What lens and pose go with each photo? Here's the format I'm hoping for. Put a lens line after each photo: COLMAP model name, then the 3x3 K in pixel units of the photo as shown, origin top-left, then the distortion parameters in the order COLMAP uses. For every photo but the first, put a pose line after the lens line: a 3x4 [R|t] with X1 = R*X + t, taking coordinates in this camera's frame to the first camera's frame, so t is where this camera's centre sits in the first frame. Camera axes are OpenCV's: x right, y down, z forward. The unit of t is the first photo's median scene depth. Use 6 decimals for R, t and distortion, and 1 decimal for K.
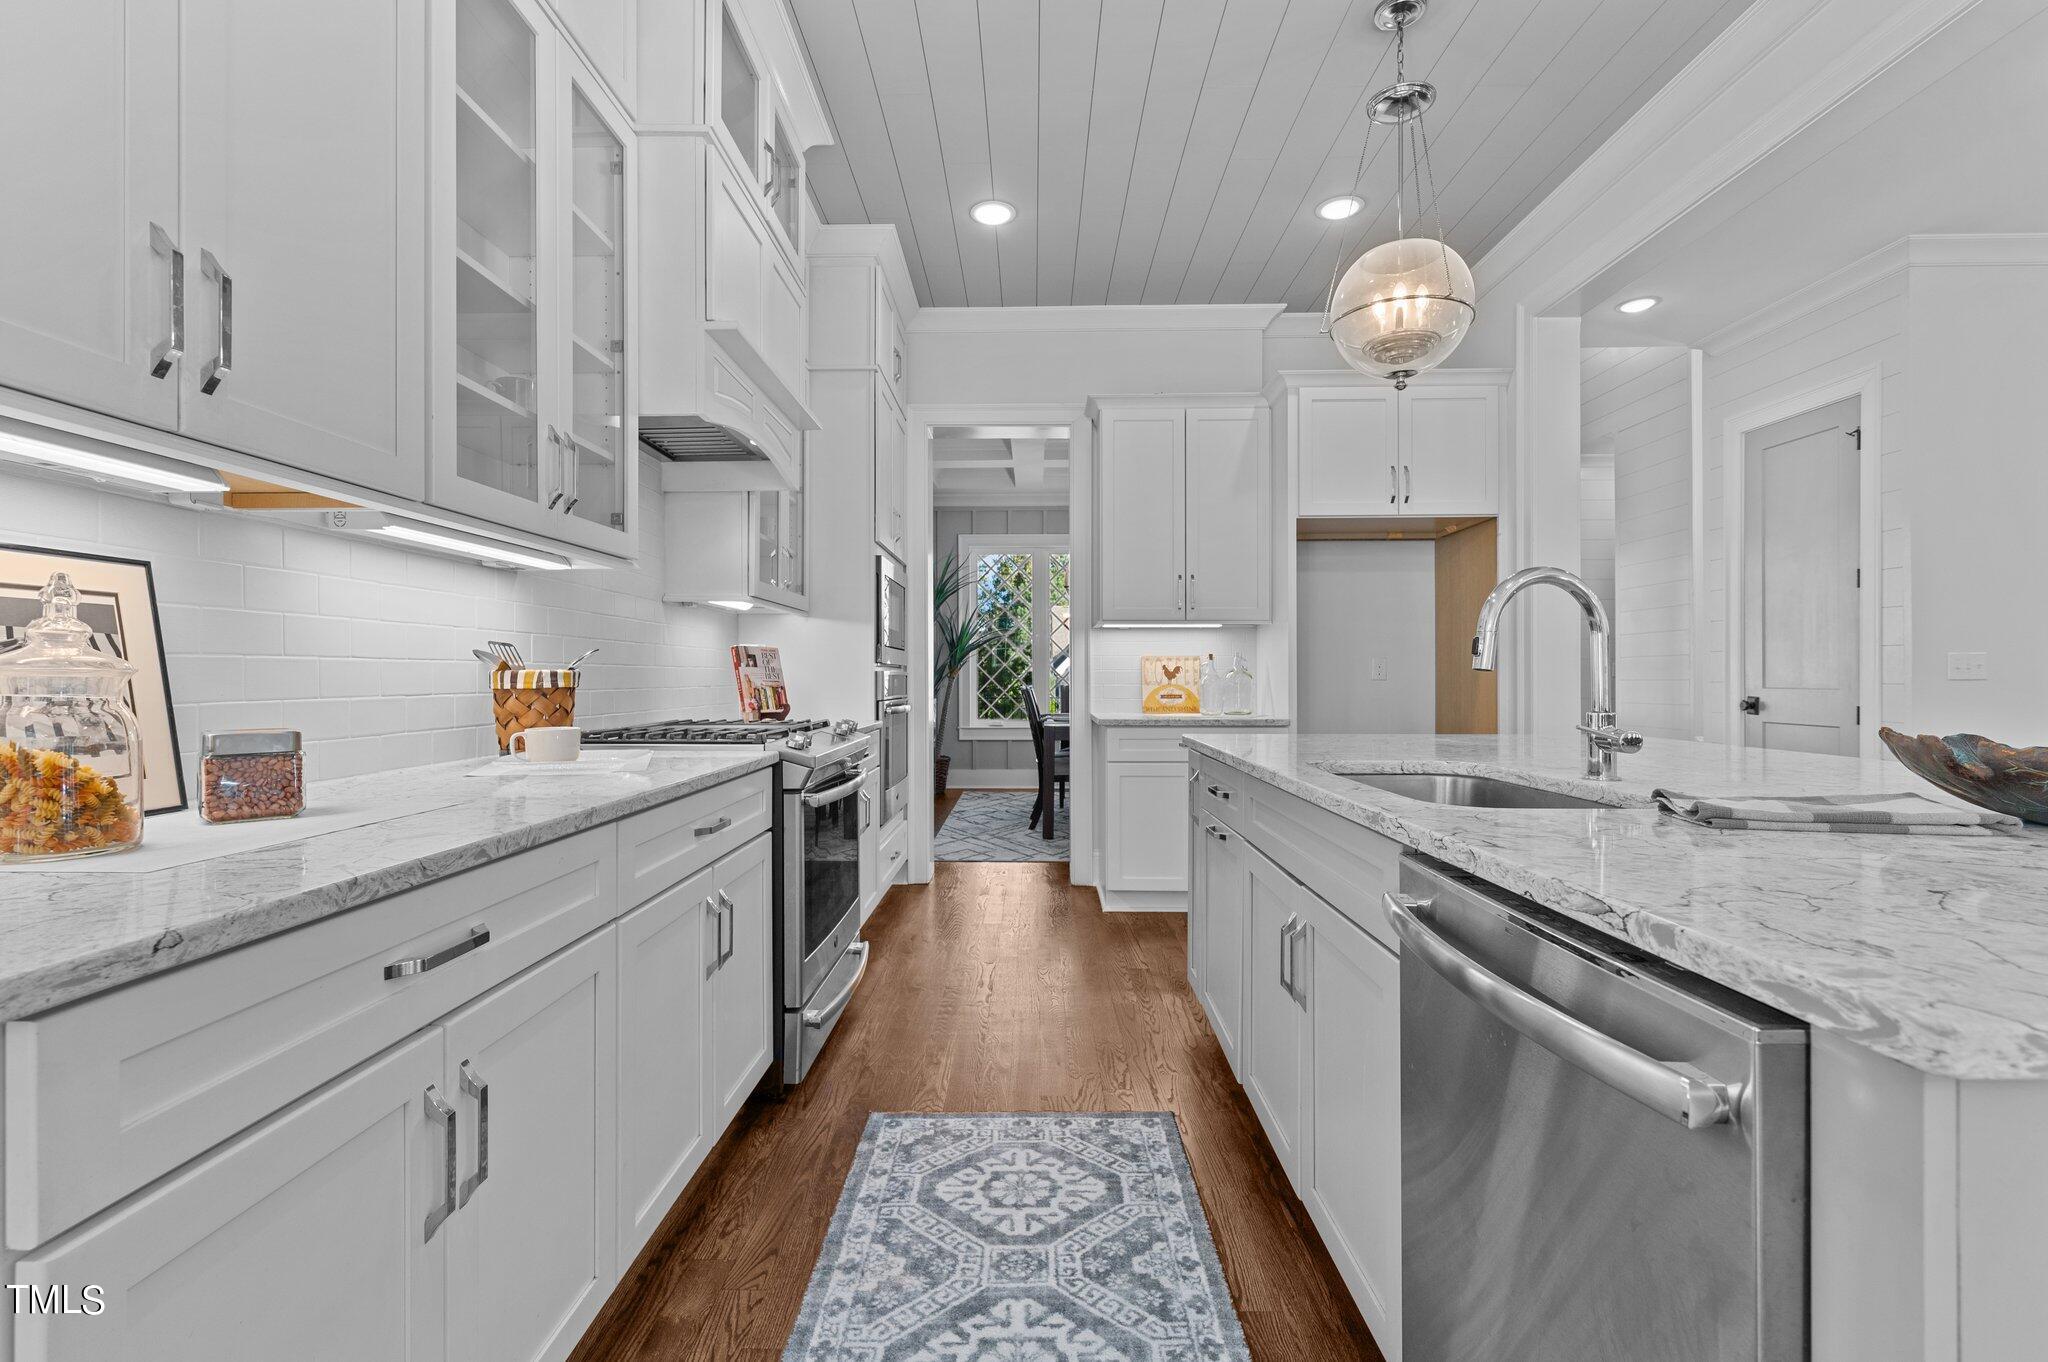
lens RADIAL K [[899.0, 0, 1024.0], [0, 899.0, 681.0], [0, 0, 1]] dist [0.017083, 0.000104]
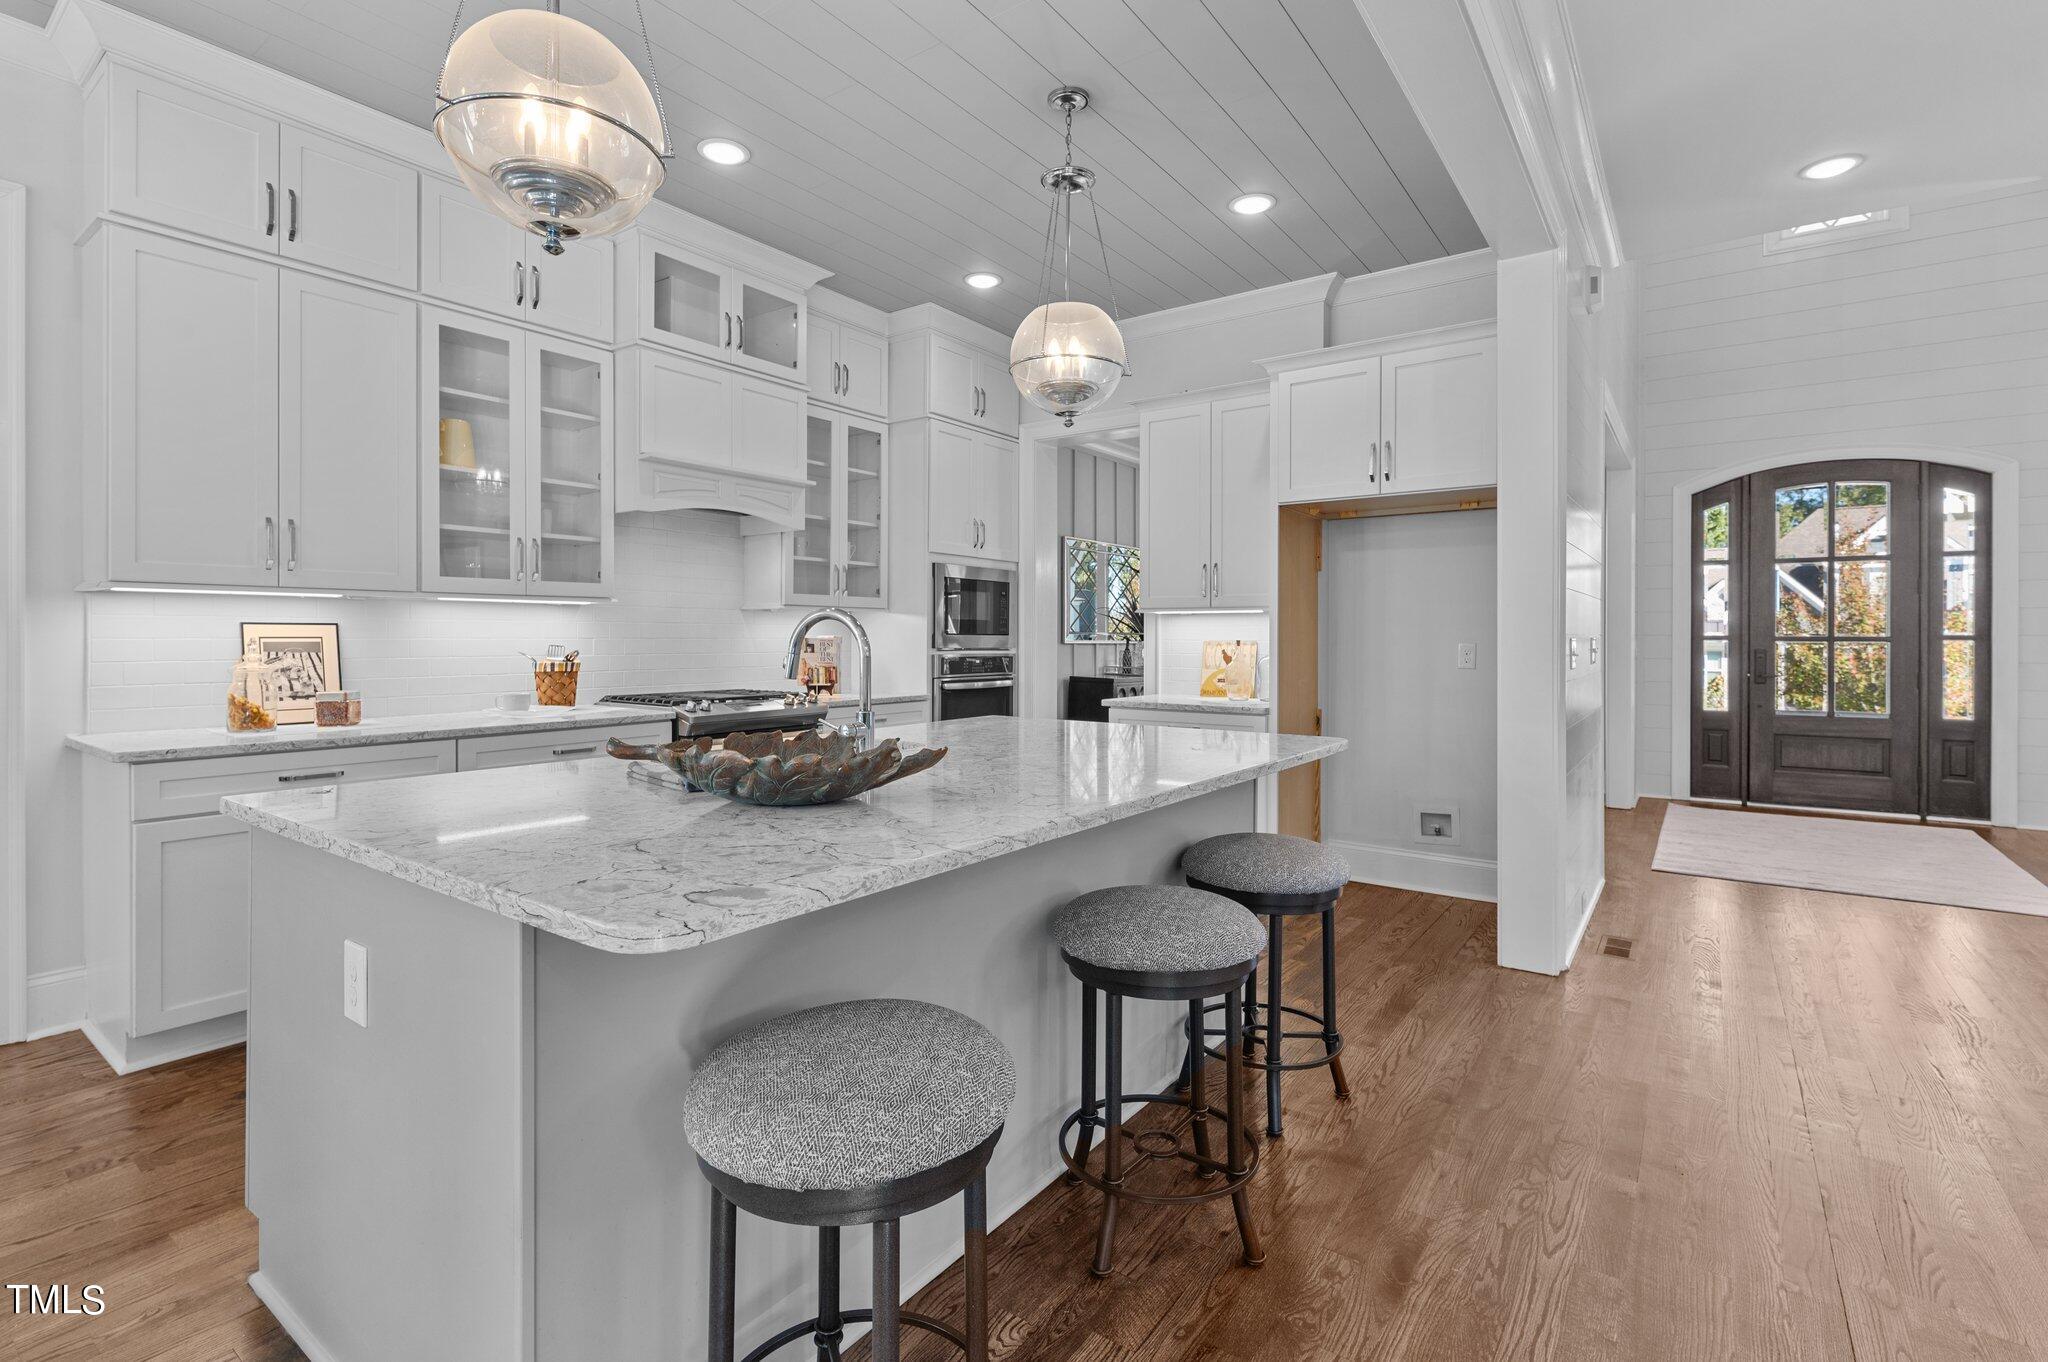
lens RADIAL K [[943.9, 0, 1023.8], [0, 943.9, 648.2], [0, 0, 1]] dist [-0.002000, -0.000364]
pose [[0.814547, 0.008908, -0.580029, 0.818175], [-0.006070, 0.999958, 0.006833, -0.034517], [0.580065, -0.002045, 0.814567, -0.014042]]
